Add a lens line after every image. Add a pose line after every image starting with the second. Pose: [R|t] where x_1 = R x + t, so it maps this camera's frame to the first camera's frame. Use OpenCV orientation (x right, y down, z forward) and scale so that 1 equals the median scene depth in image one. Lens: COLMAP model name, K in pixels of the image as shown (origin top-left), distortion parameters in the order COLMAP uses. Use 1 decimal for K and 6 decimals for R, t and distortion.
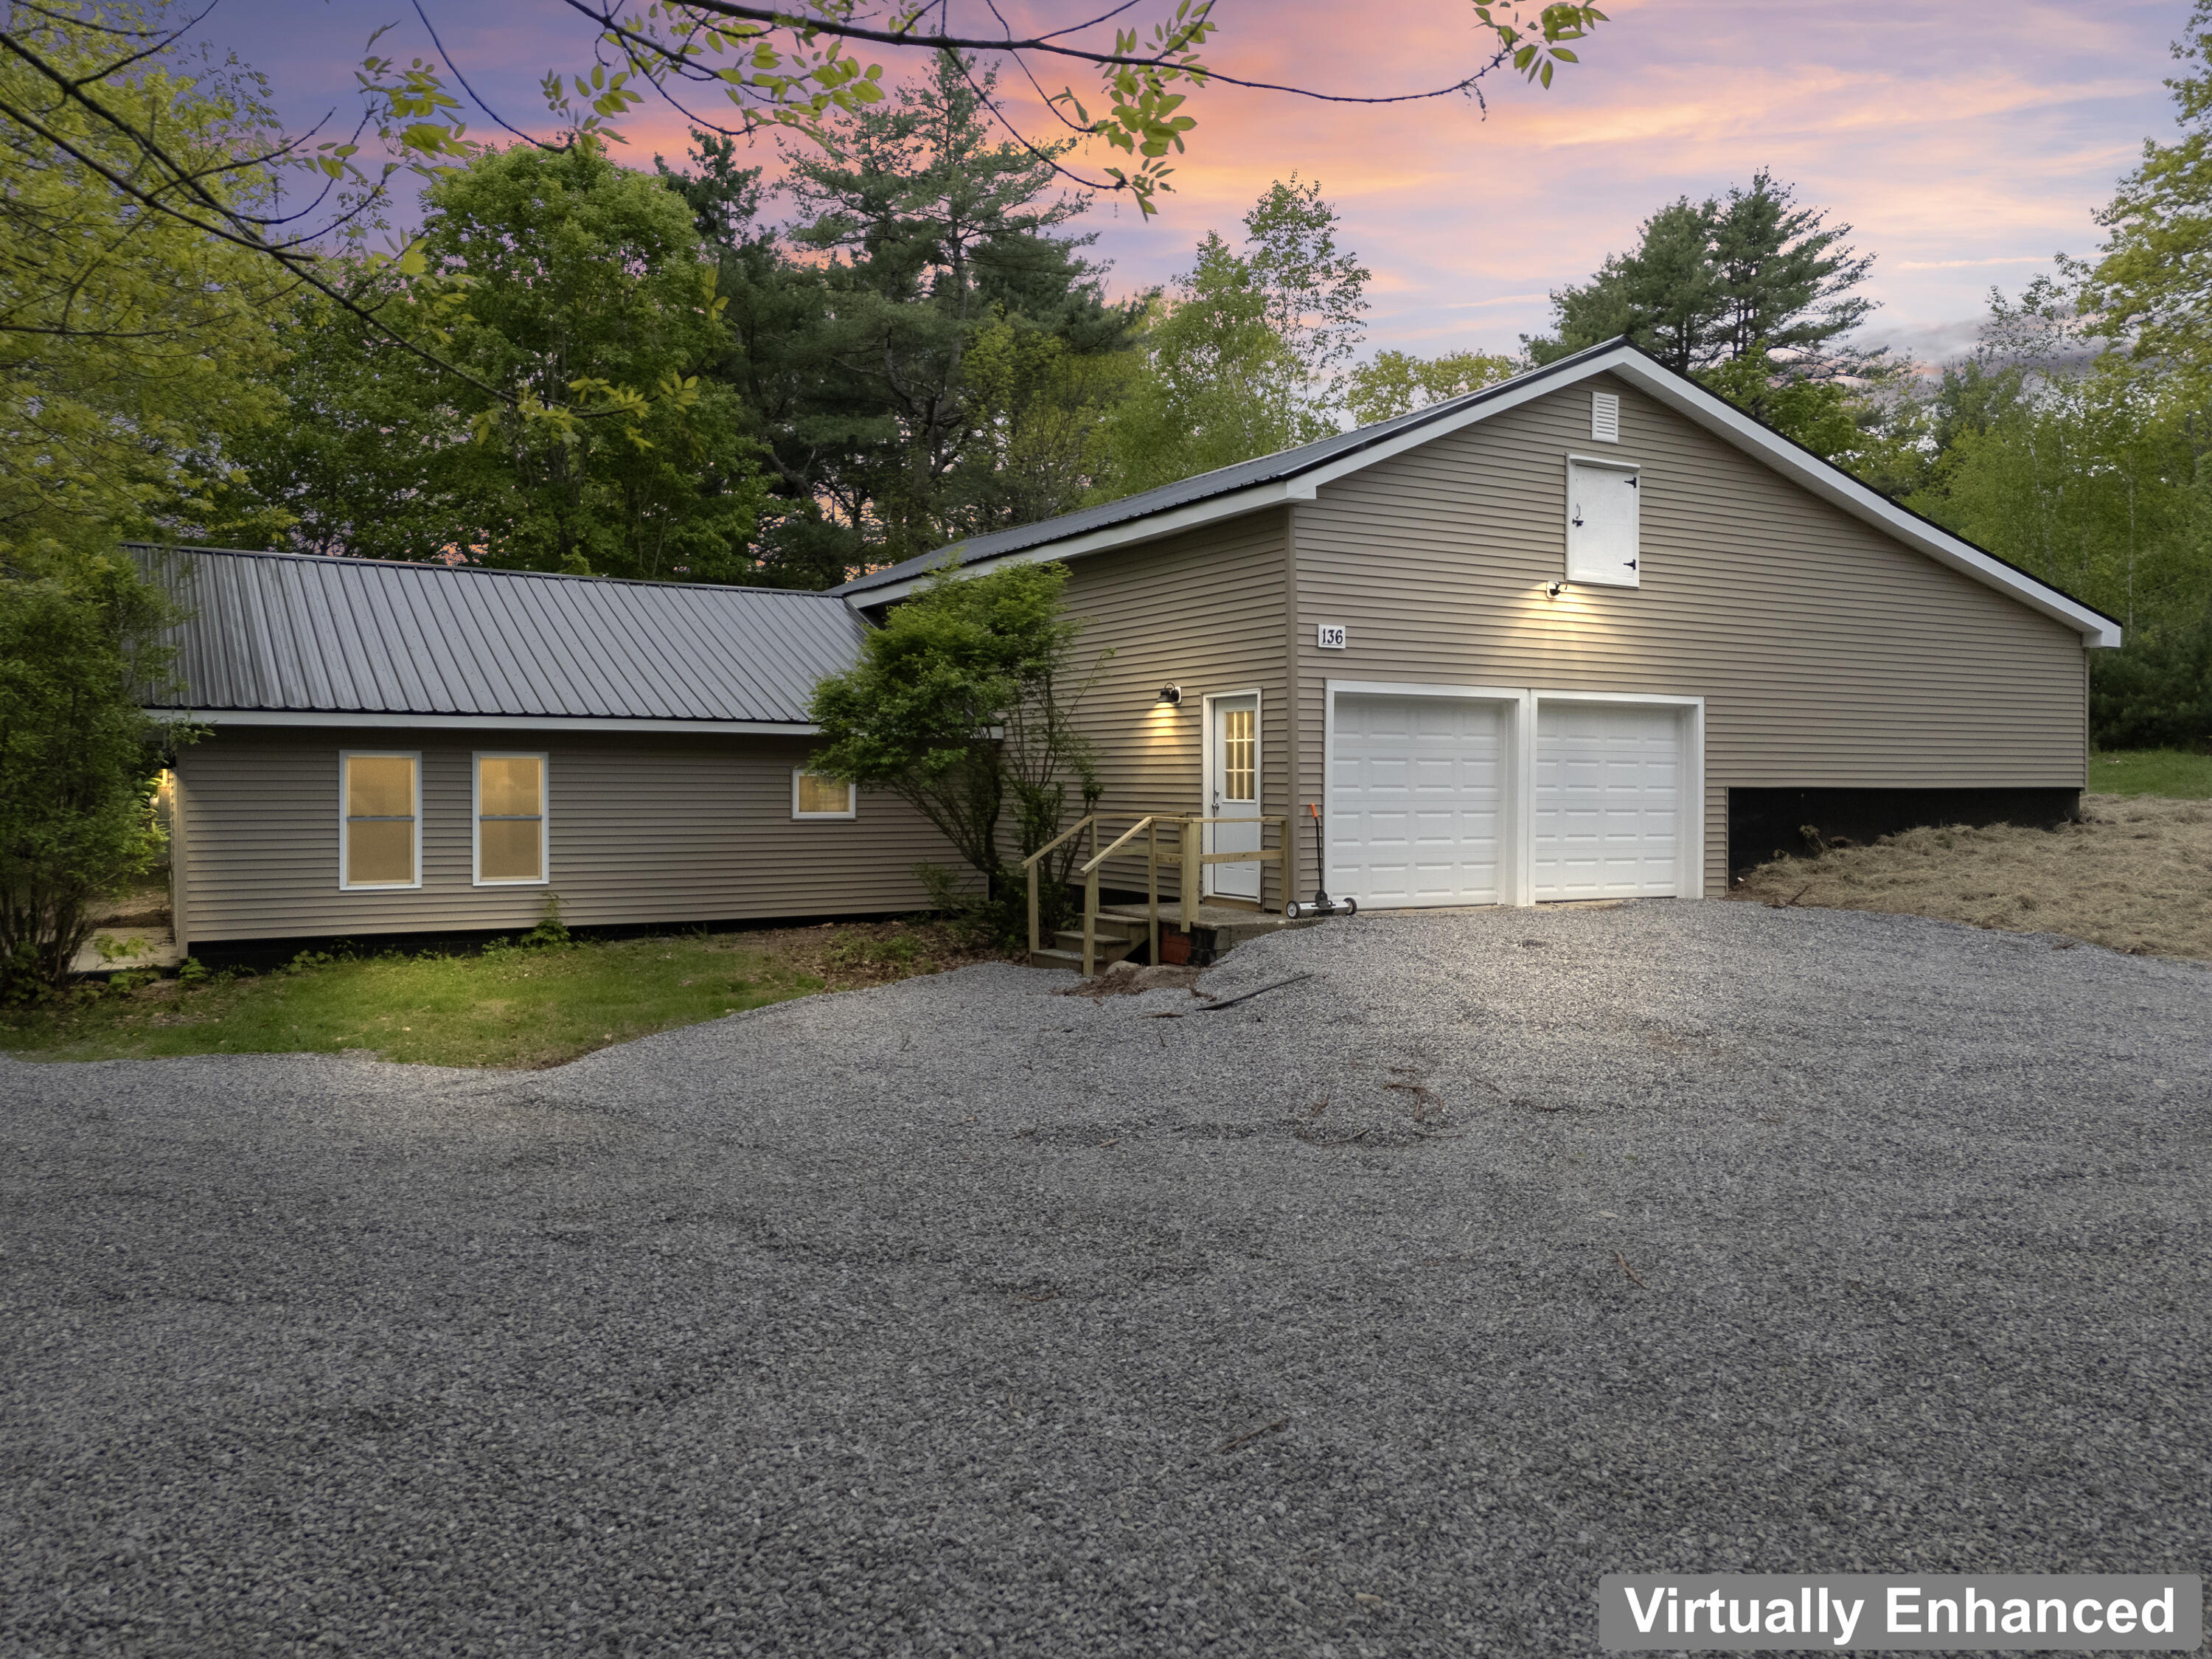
lens RADIAL K [[1592.3, 0, 1106.0], [0, 1592.3, 829.5], [0, 0, 1]] dist [0.041398, -0.001122]
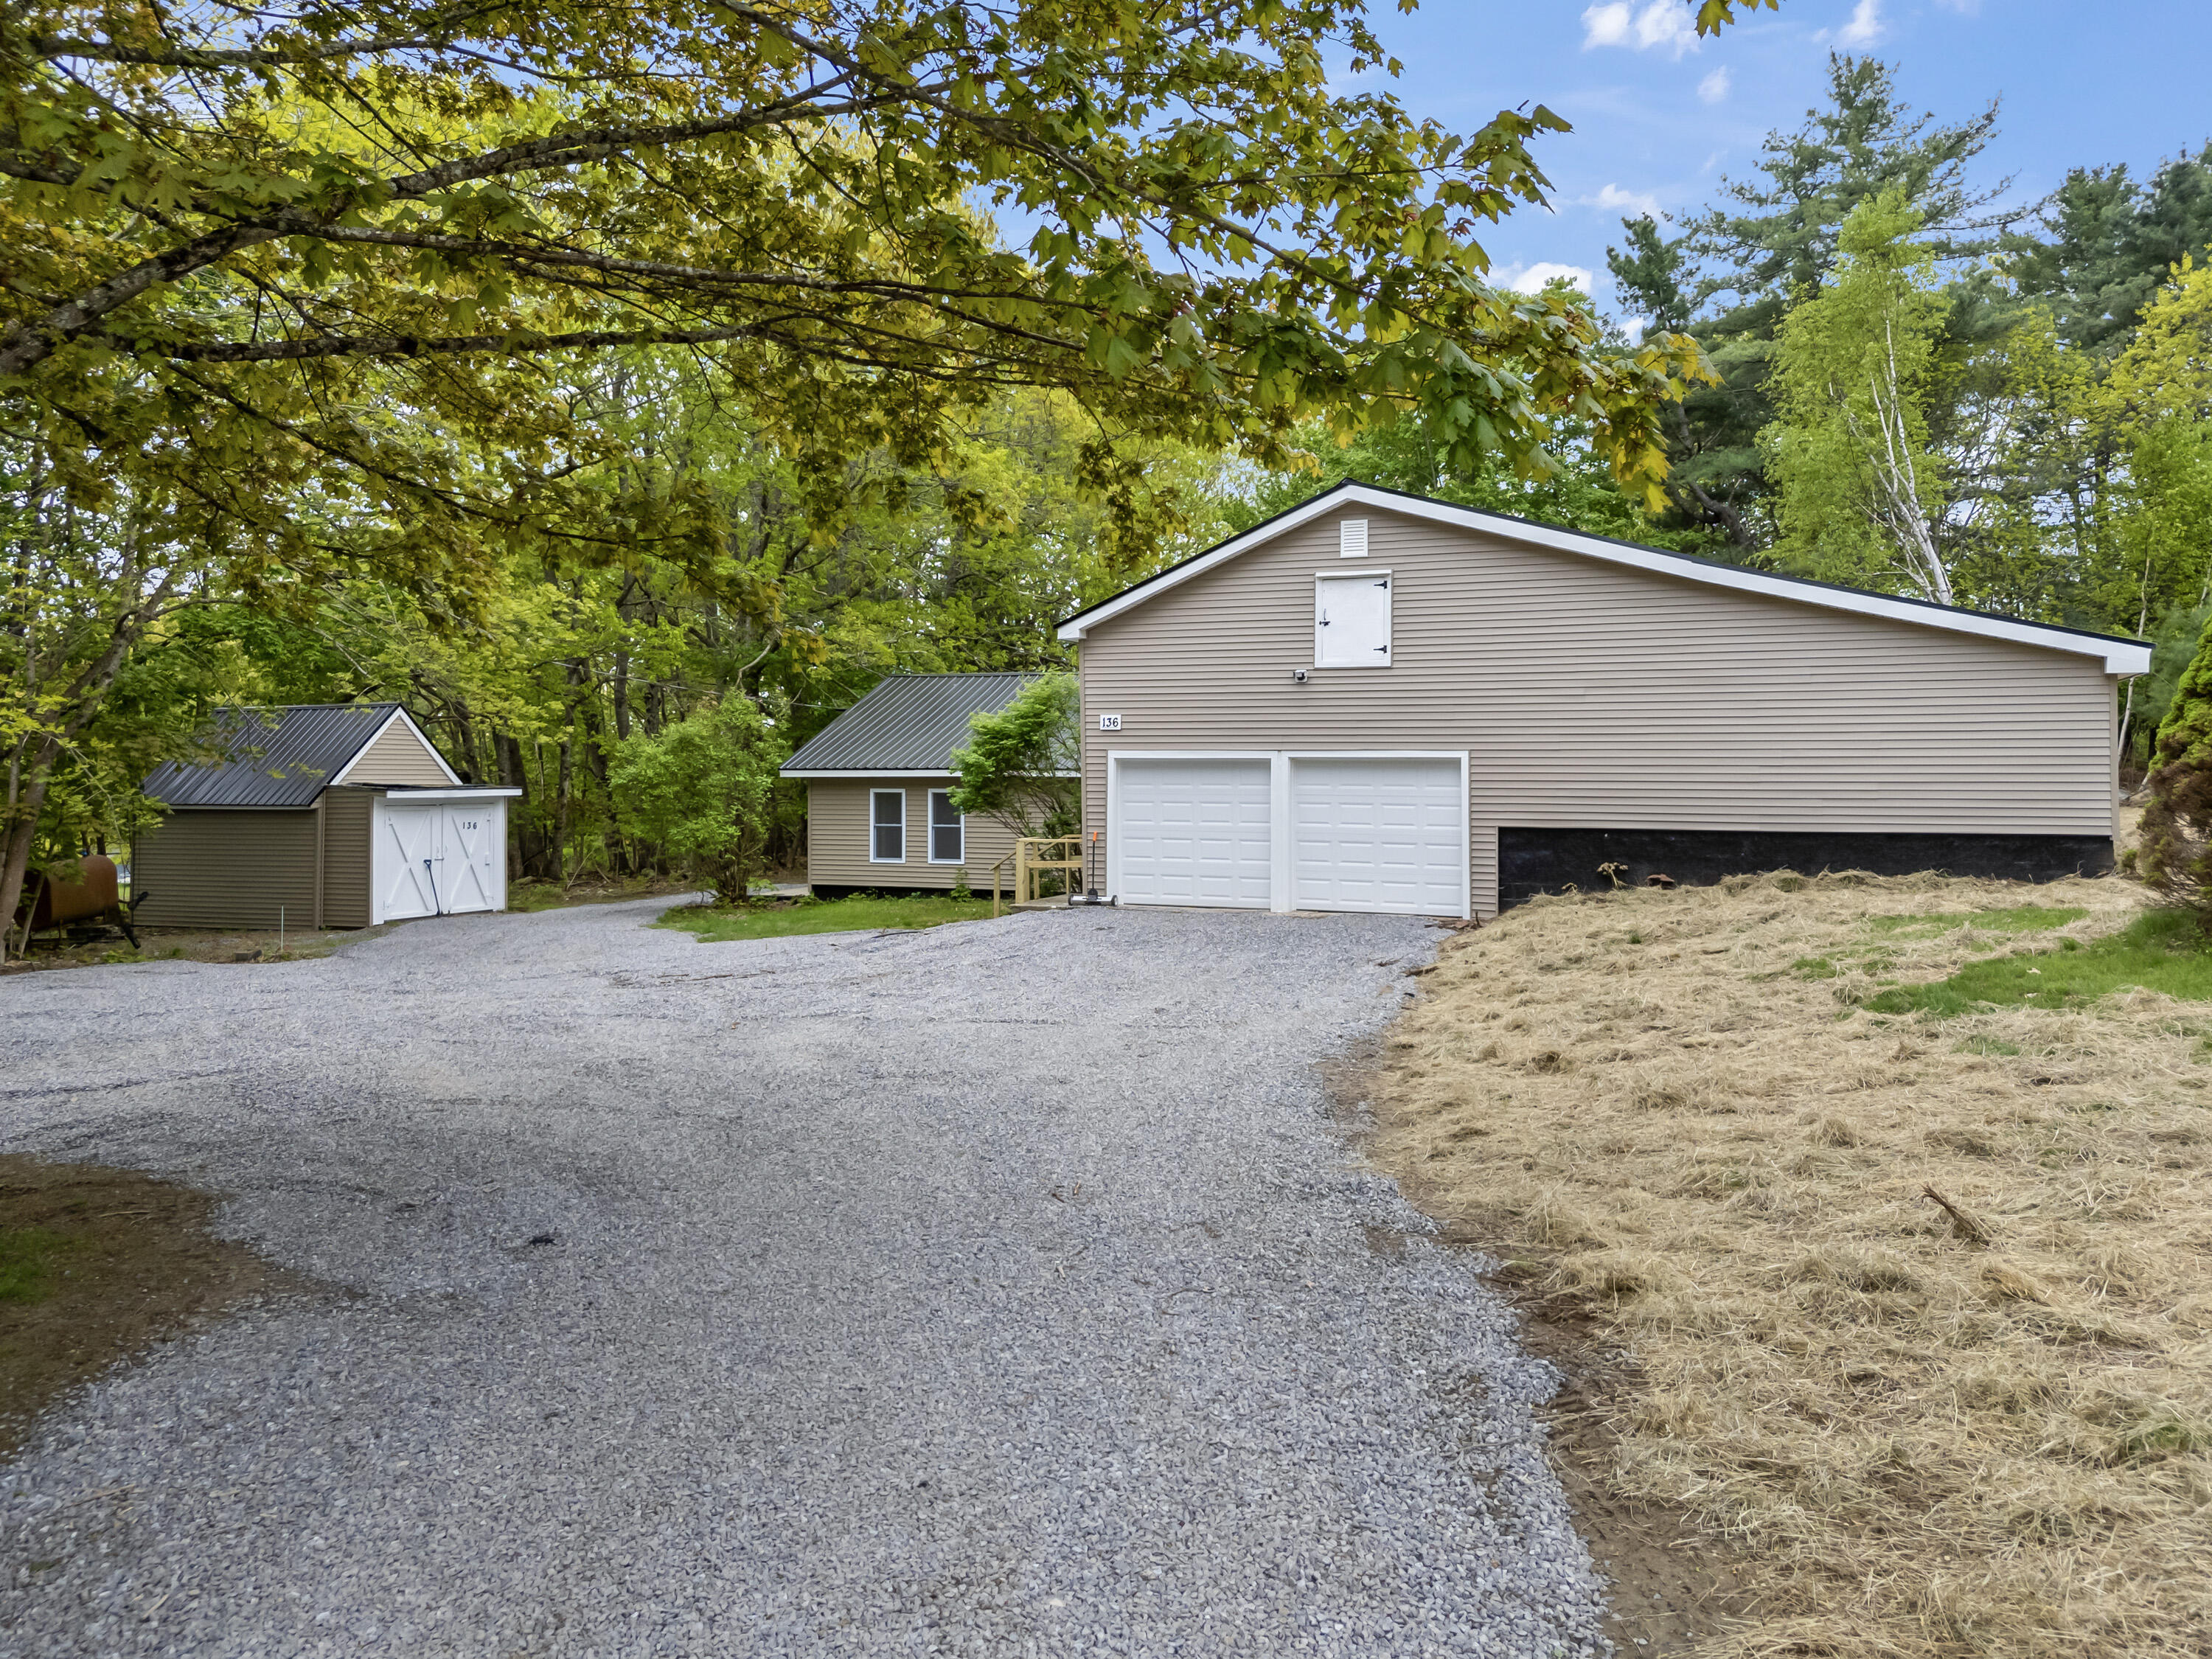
lens RADIAL K [[1592.3, 0, 1106.0], [0, 1592.3, 829.5], [0, 0, 1]] dist [0.041398, -0.001122]
pose [[0.602955, 0.026966, -0.797320, 1.204978], [-0.023653, 0.999593, 0.015921, -0.037861], [0.797425, 0.009259, 0.603347, 0.065560]]
